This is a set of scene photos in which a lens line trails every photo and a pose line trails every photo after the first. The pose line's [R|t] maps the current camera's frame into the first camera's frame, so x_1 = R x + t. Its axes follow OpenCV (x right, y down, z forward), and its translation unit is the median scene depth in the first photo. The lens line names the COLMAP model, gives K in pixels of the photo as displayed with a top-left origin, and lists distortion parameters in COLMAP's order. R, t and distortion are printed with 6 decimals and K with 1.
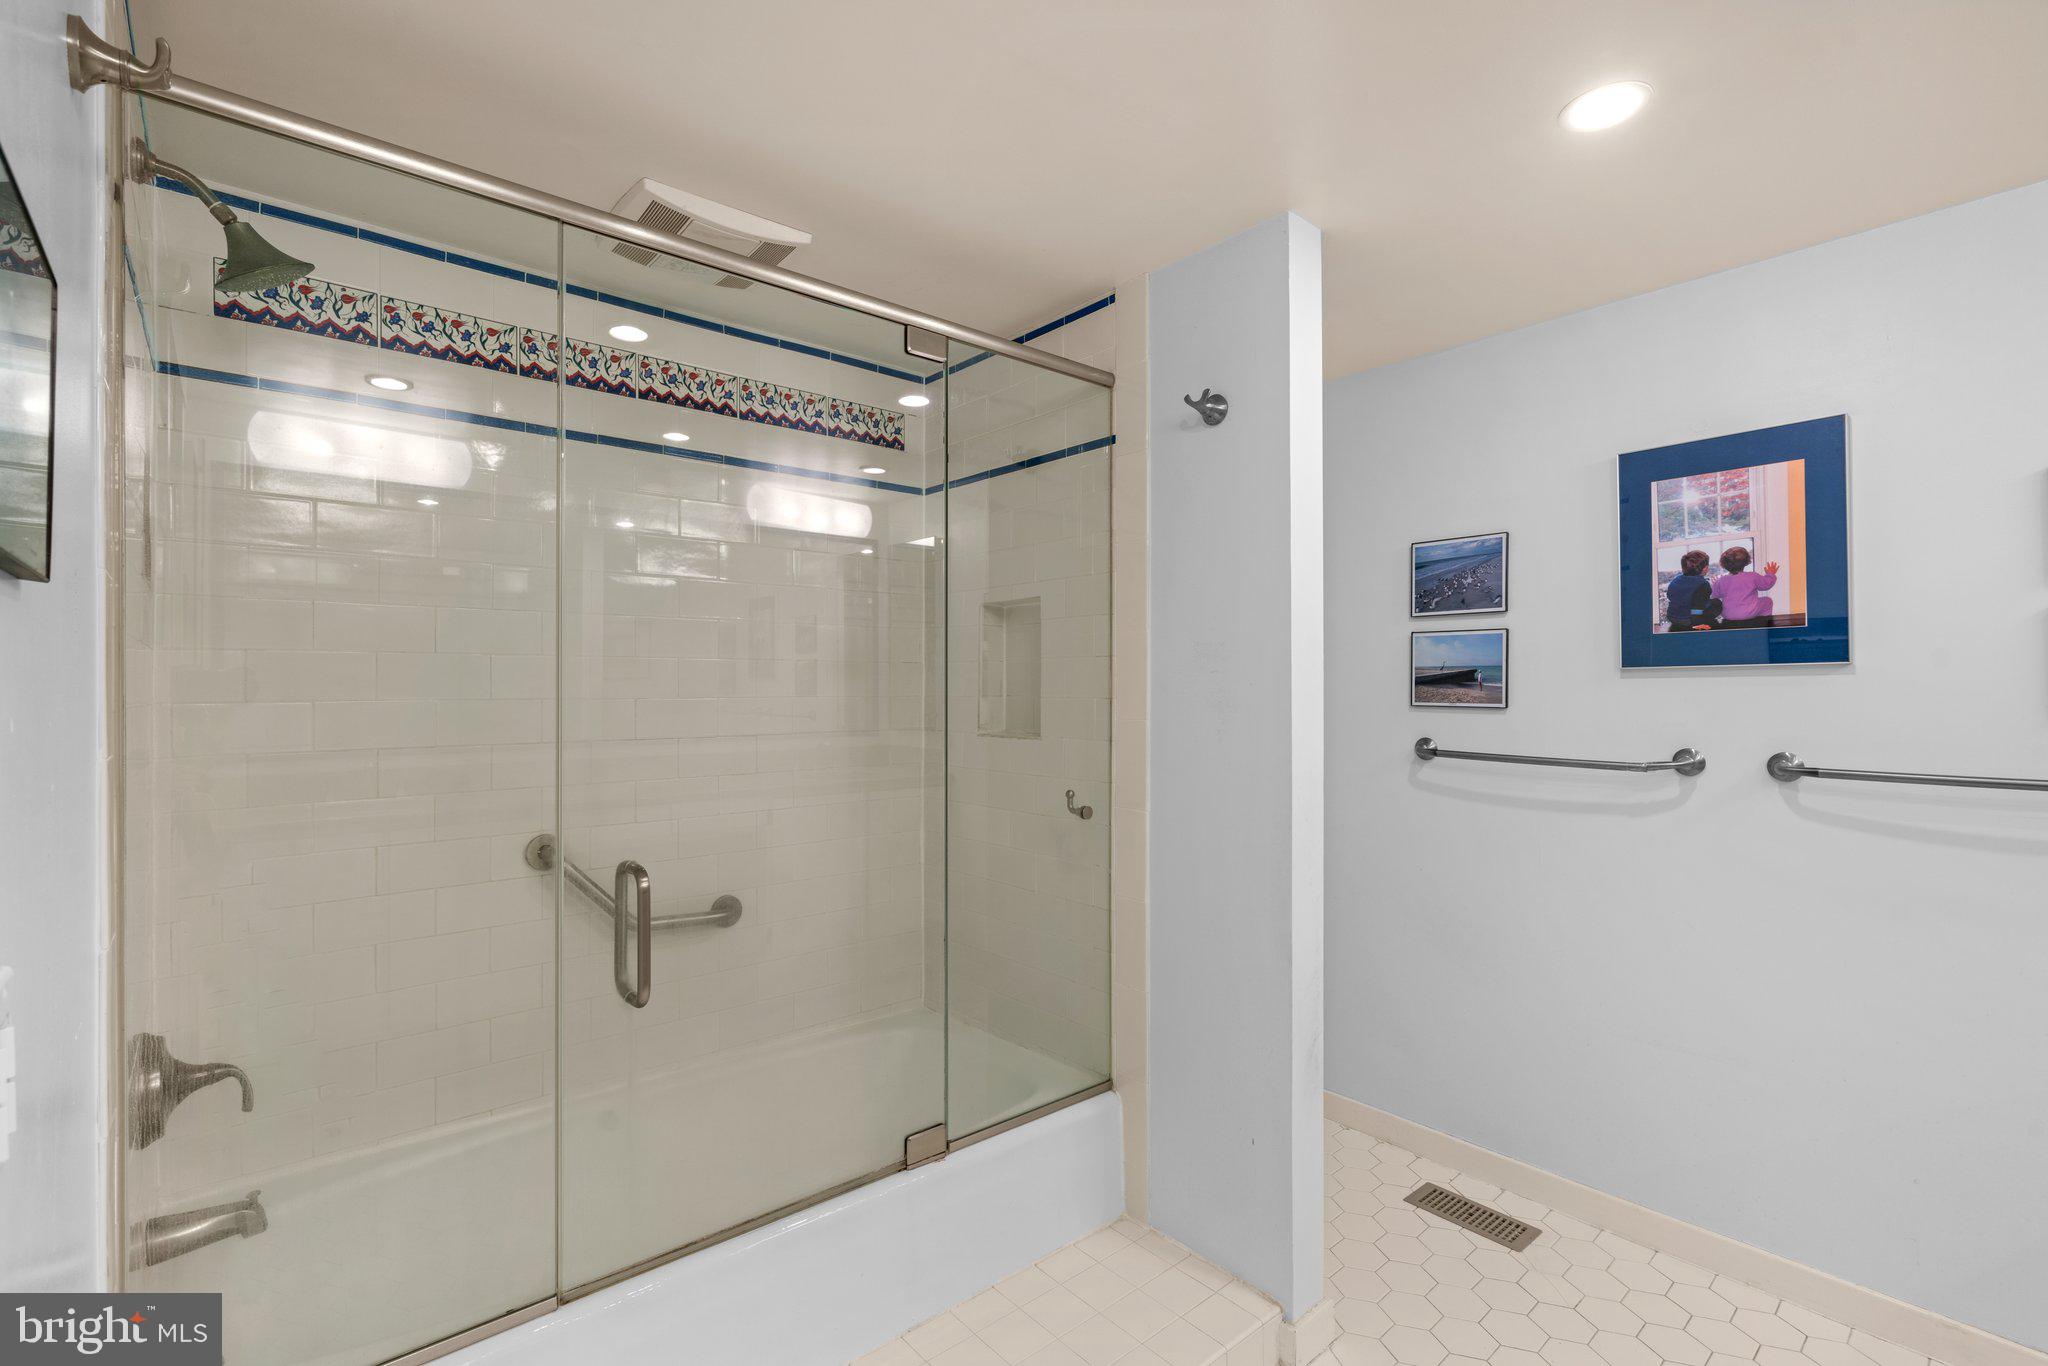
lens RADIAL K [[929.2, 0, 1024.0], [0, 929.2, 683.0], [0, 0, 1]] dist [-0.000899, 0.000165]
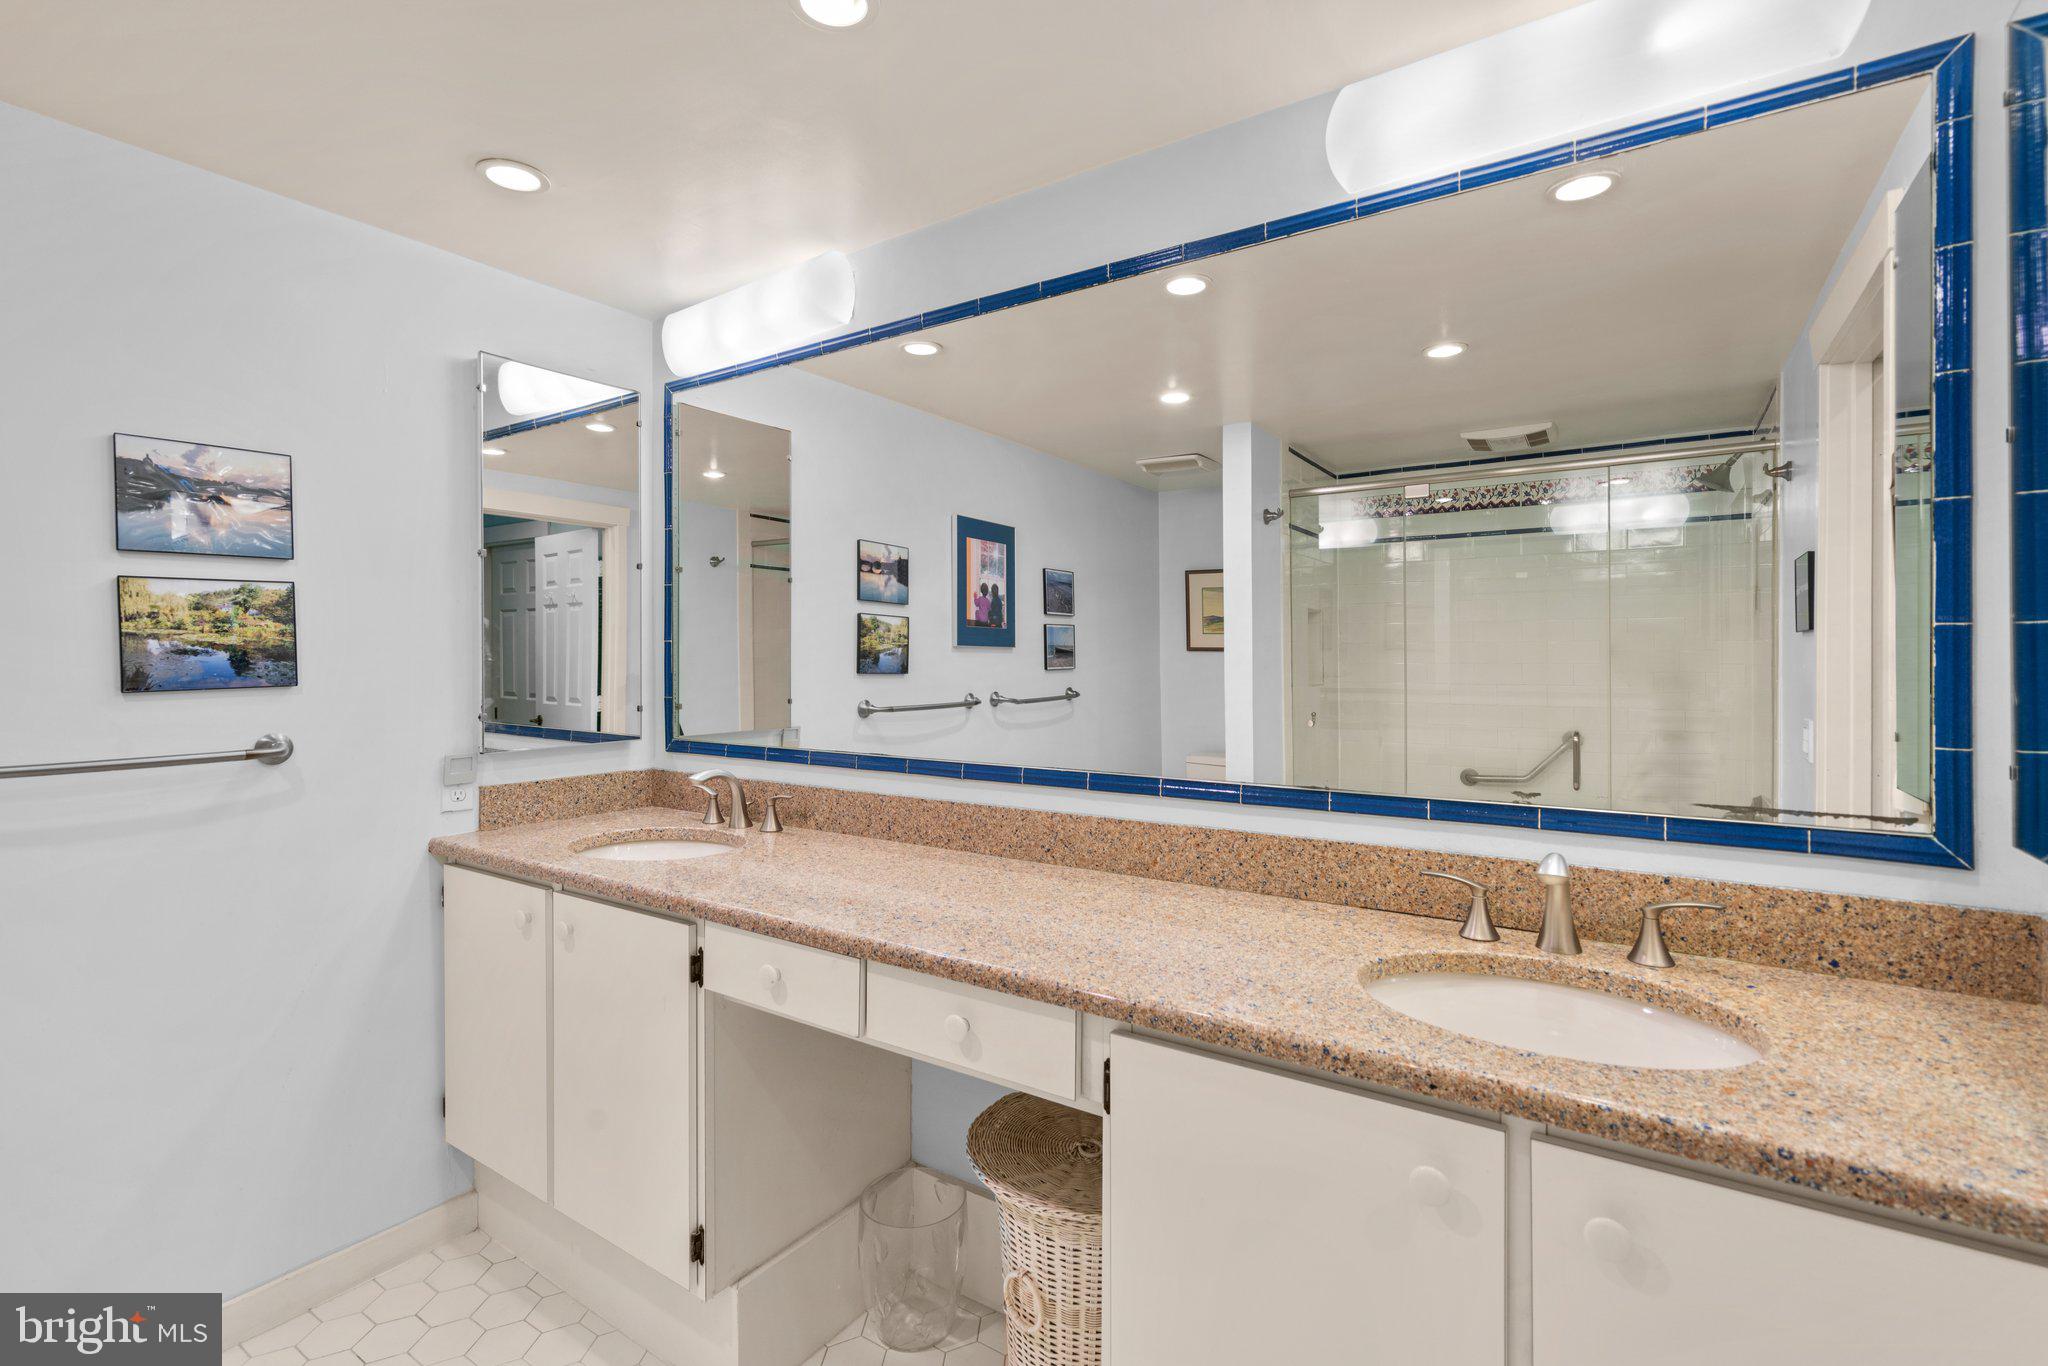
lens RADIAL K [[929.2, 0, 1024.0], [0, 929.2, 683.0], [0, 0, 1]] dist [-0.000899, 0.000165]
pose [[-0.261077, -0.020272, 0.965105, -1.008253], [0.012236, 0.999630, 0.024307, 0.009439], [-0.965240, 0.018156, -0.260733, 1.354976]]
